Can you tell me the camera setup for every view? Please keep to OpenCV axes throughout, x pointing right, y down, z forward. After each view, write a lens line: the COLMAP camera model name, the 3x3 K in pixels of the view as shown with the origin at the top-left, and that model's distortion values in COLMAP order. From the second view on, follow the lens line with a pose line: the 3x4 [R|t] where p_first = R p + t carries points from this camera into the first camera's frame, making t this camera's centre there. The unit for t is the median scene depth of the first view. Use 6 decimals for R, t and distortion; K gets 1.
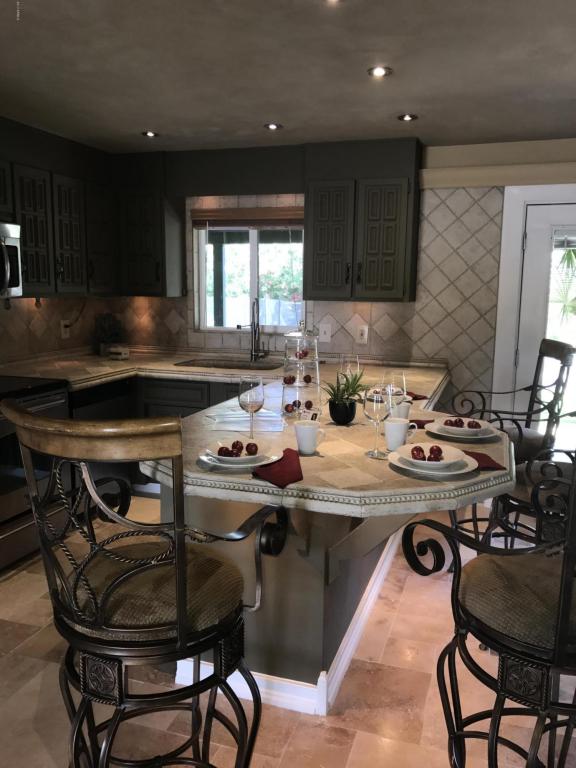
lens RADIAL K [[624.2, 0, 290.7], [0, 624.2, 383.7], [0, 0, 1]] dist [0.029976, -0.041962]
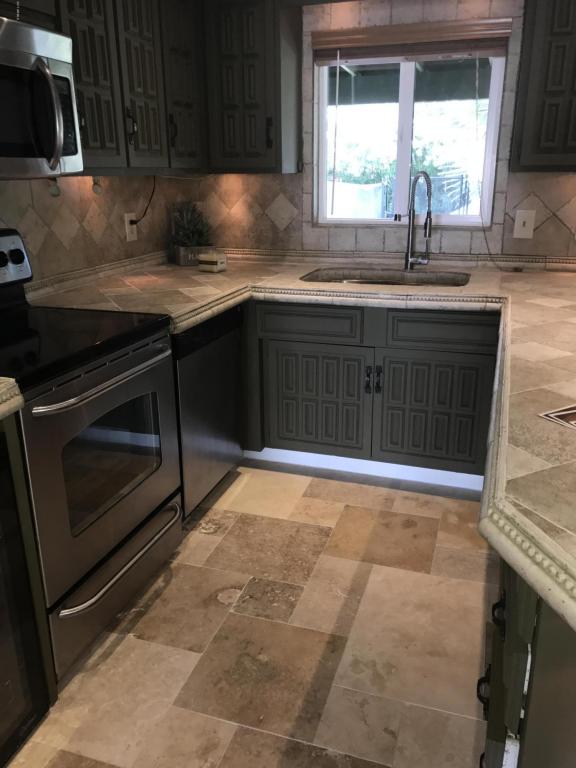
lens RADIAL K [[624.2, 0, 294.5], [0, 624.2, 382.6], [0, 0, 1]] dist [0.029976, -0.041962]
pose [[0.999775, -0.017038, -0.012666, -0.195958], [0.018947, 0.985204, 0.170338, -0.036820], [0.009576, -0.170540, 0.985304, 0.339661]]
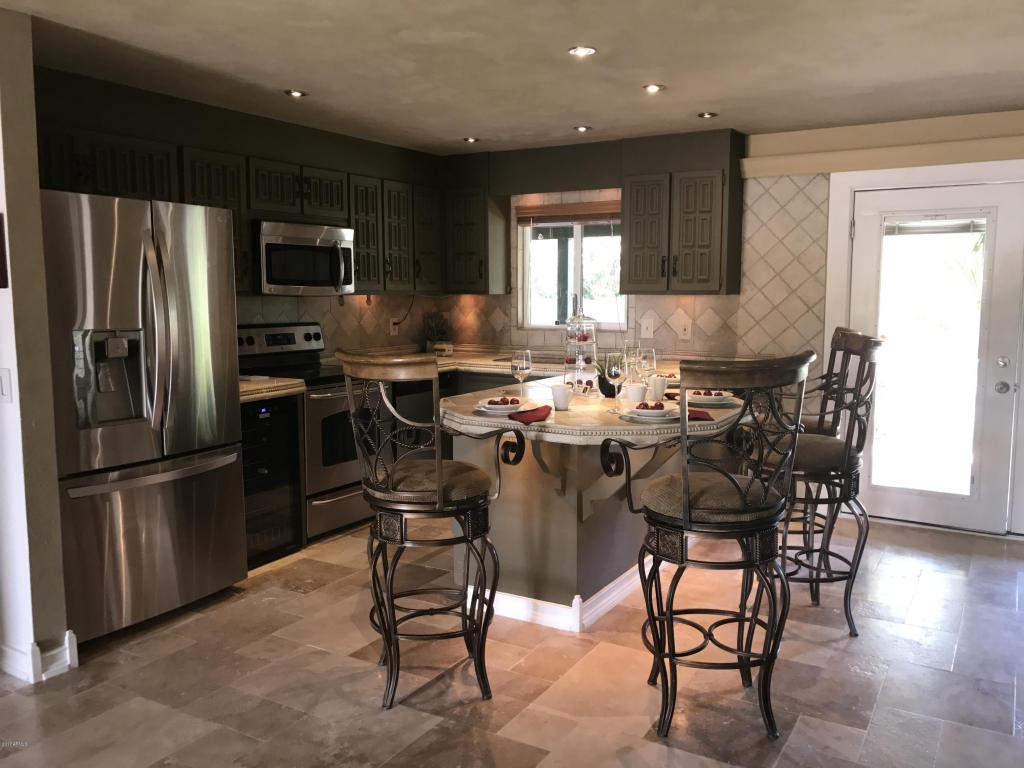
lens RADIAL K [[832.3, 0, 522.0], [0, 832.3, 385.1], [0, 0, 1]] dist [0.029976, -0.041962]
pose [[0.977816, 0.009686, -0.209243, 0.146234], [-0.018222, 0.999077, -0.038902, 0.063755], [0.208673, 0.041852, 0.977090, -0.315722]]
